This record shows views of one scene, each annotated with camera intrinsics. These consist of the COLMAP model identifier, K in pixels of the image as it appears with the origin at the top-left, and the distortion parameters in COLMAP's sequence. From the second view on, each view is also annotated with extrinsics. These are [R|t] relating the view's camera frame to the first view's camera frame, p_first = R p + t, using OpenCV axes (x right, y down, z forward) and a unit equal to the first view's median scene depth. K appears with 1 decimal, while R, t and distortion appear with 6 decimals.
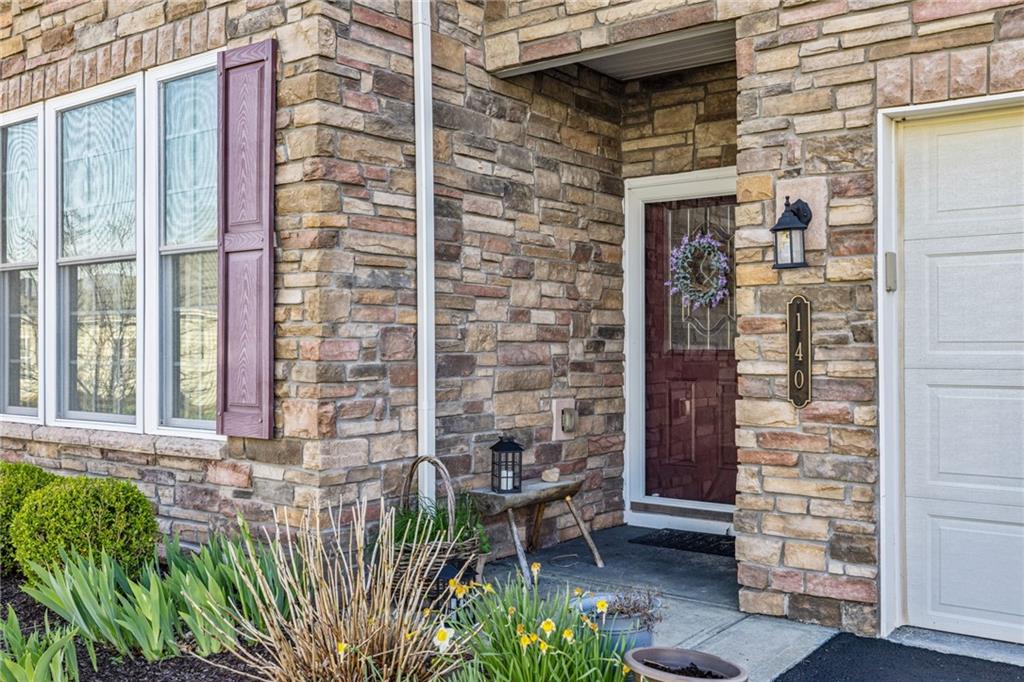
lens RADIAL K [[980.3, 0, 512.0], [0, 980.3, 341.0], [0, 0, 1]] dist [0.001247, -0.002068]
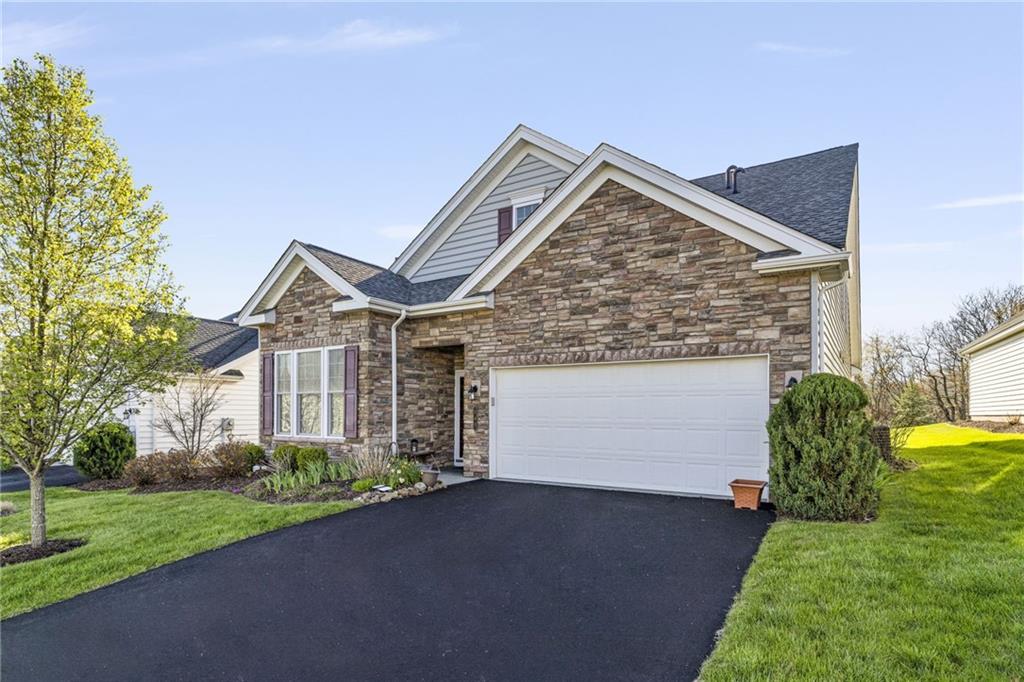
lens RADIAL K [[507.6, 0, 512.8], [0, 507.6, 411.1], [0, 0, 1]] dist [0.000126, 0.000141]
pose [[0.996603, 0.006750, 0.082076, 0.240185], [-0.006776, 0.999977, 0.000036, -0.021341], [-0.082074, -0.000592, 0.996626, -1.208240]]
